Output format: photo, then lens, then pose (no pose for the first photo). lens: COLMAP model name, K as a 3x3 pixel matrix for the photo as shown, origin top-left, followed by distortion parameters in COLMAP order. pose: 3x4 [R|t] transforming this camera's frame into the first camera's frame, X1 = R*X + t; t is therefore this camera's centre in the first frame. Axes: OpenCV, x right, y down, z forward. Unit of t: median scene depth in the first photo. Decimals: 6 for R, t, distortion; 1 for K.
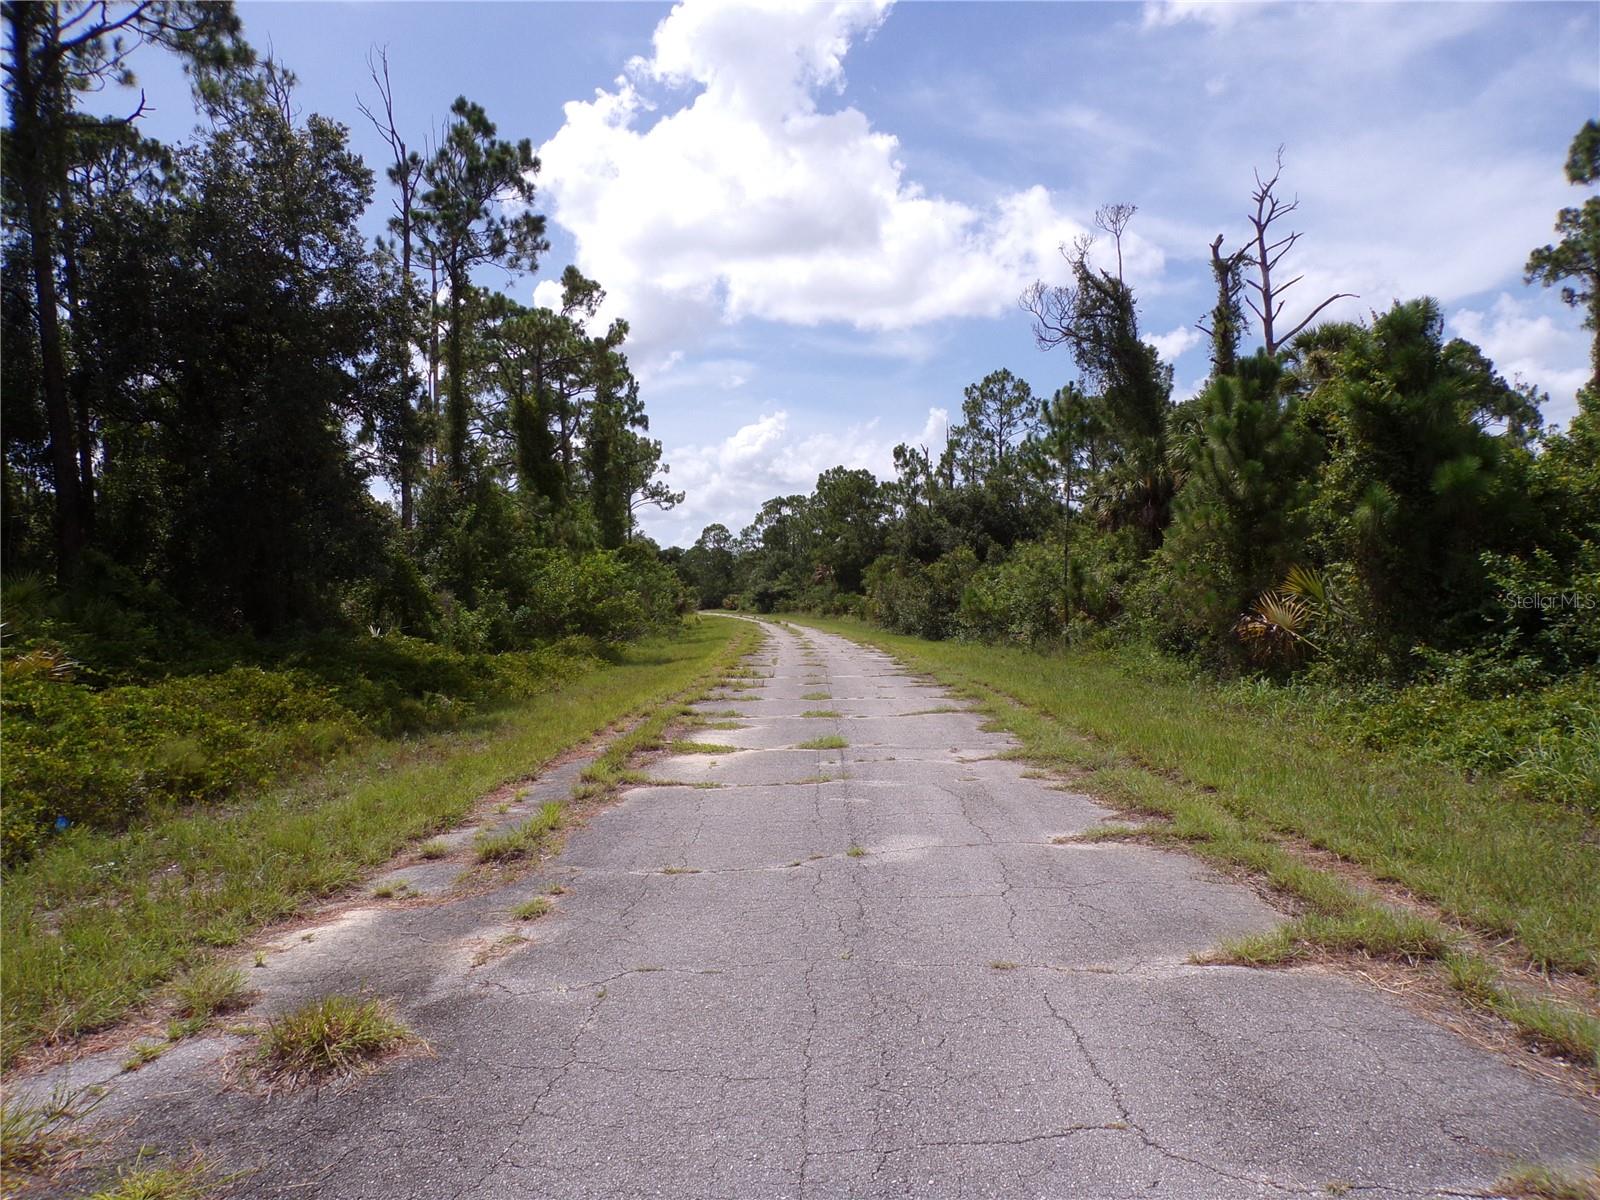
lens RADIAL K [[1083.0, 0, 797.9], [0, 1083.0, 604.6], [0, 0, 1]] dist [-0.015640, 0.016904]
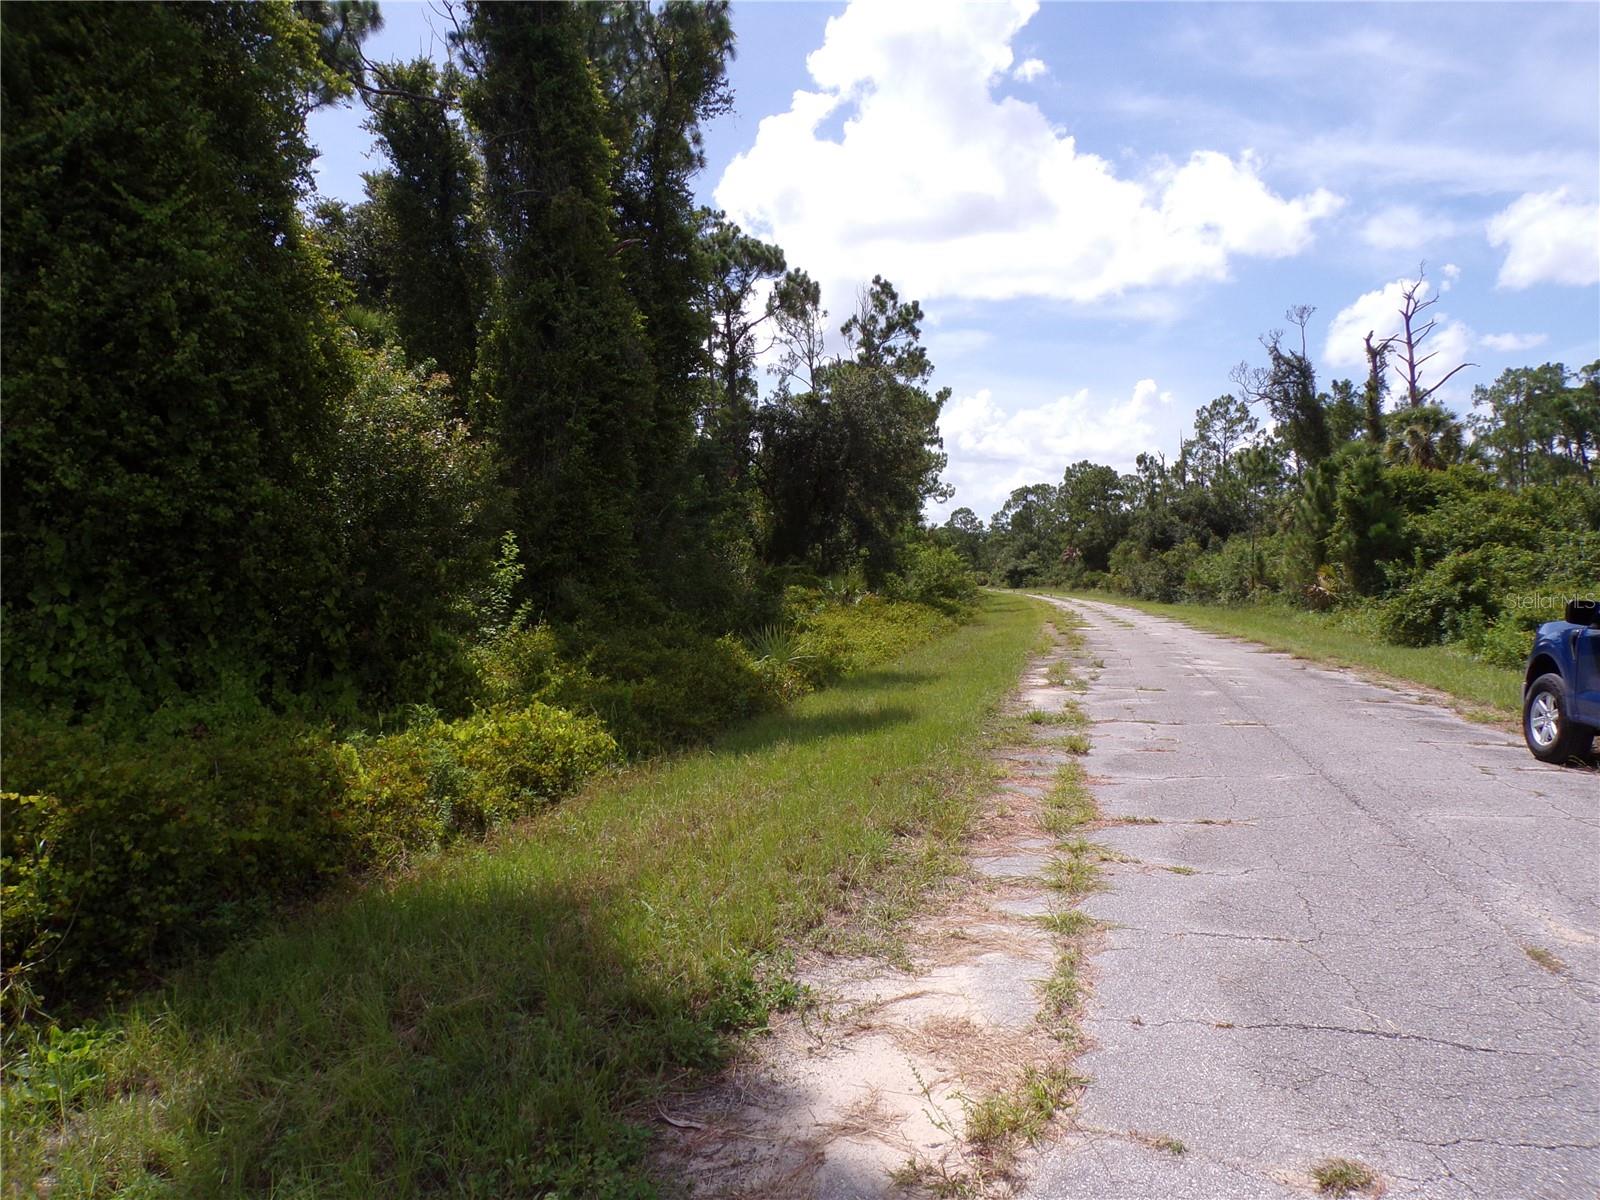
lens RADIAL K [[1116.9, 0, 800.0], [0, 1116.9, 600.0], [0, 0, 1]] dist [0.050678, -0.156969]
pose [[0.981339, 0.009399, -0.192054, -0.046407], [-0.006135, 0.999827, 0.017583, 0.002005], [0.192186, -0.016077, 0.981227, -0.384085]]
